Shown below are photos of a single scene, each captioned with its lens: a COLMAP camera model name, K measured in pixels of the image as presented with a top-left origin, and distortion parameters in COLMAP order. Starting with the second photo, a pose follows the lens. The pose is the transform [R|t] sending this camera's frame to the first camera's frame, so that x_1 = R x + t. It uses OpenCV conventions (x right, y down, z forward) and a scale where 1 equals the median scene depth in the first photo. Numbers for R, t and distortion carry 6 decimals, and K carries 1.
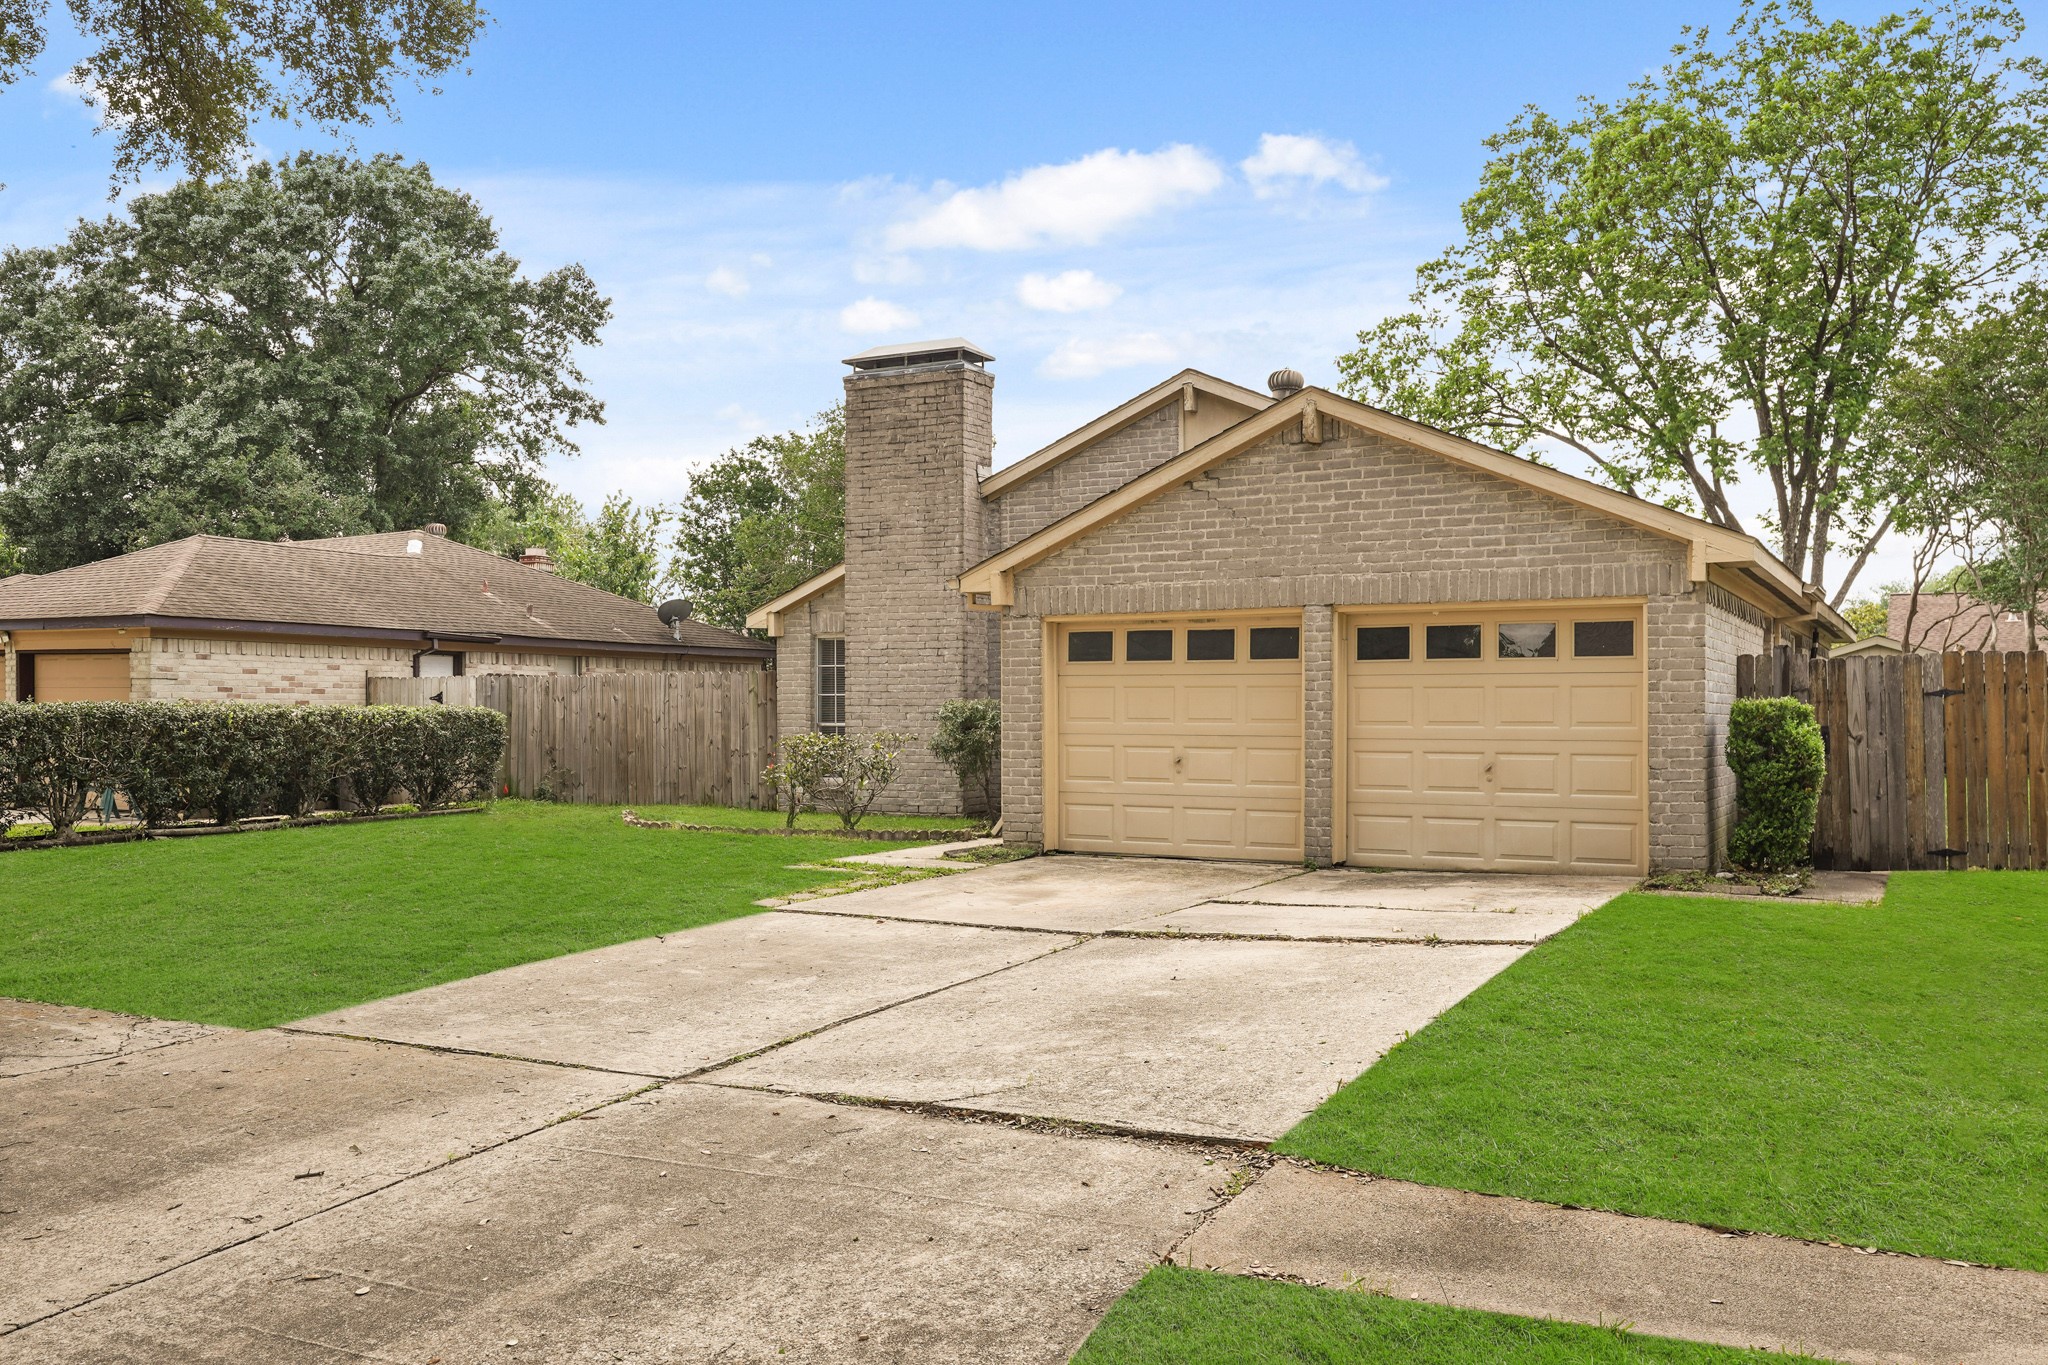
lens RADIAL K [[1729.4, 0, 1024.0], [0, 1729.4, 682.5], [0, 0, 1]] dist [0.013365, 0.006236]
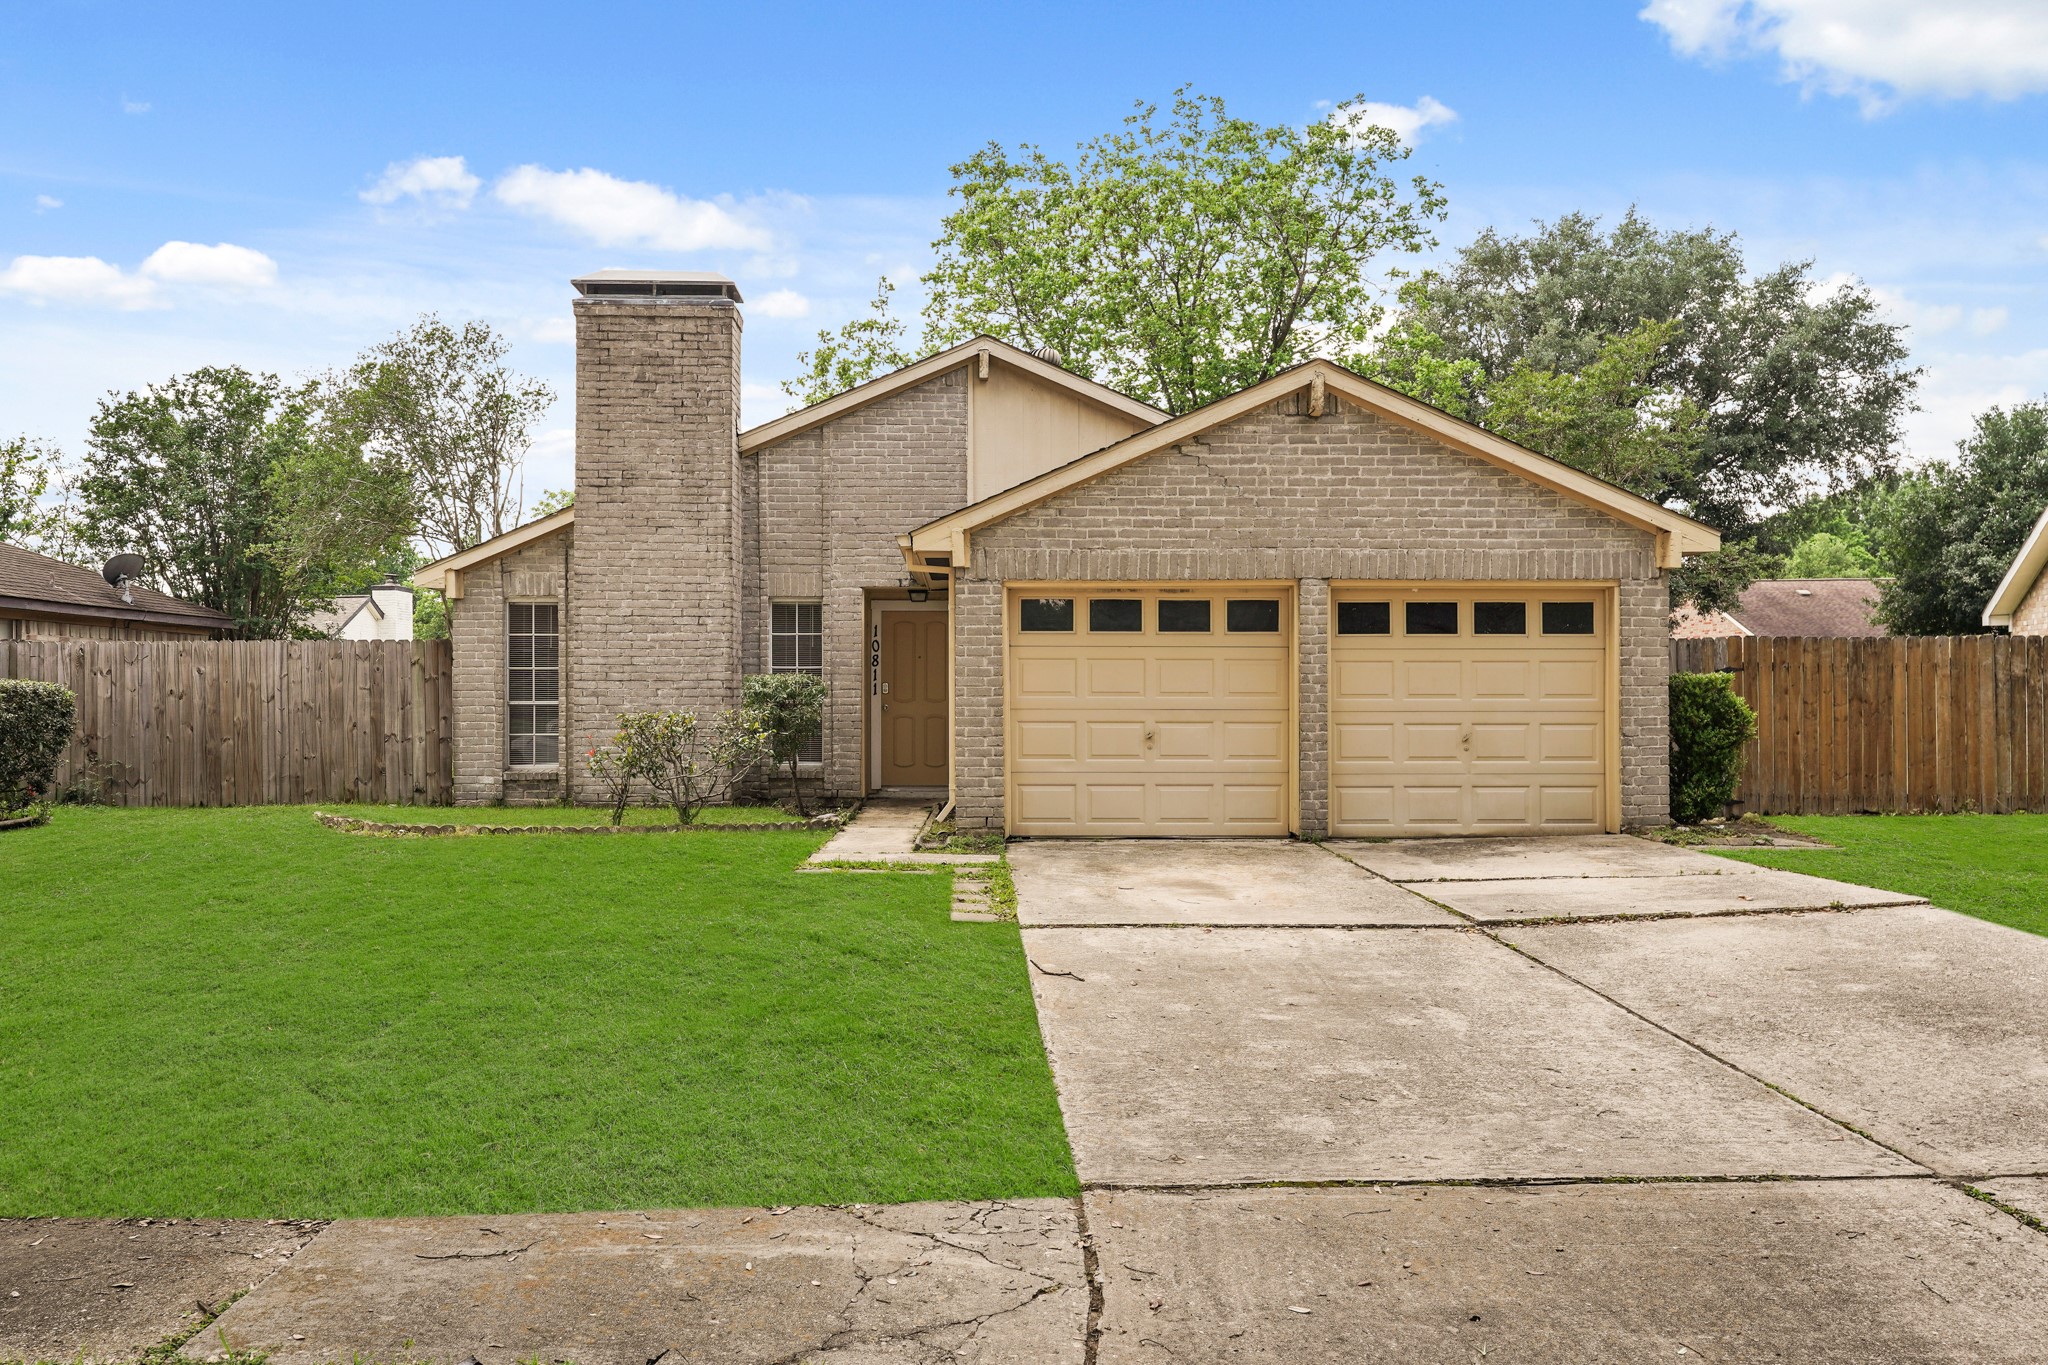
lens RADIAL K [[1528.6, 0, 1024.0], [0, 1528.6, 682.5], [0, 0, 1]] dist [0.001387, 0.004252]
pose [[0.858315, 0.003051, 0.513113, -0.414644], [-0.007271, 0.999954, 0.006217, 0.010844], [-0.513071, -0.009067, 0.858298, 0.316368]]
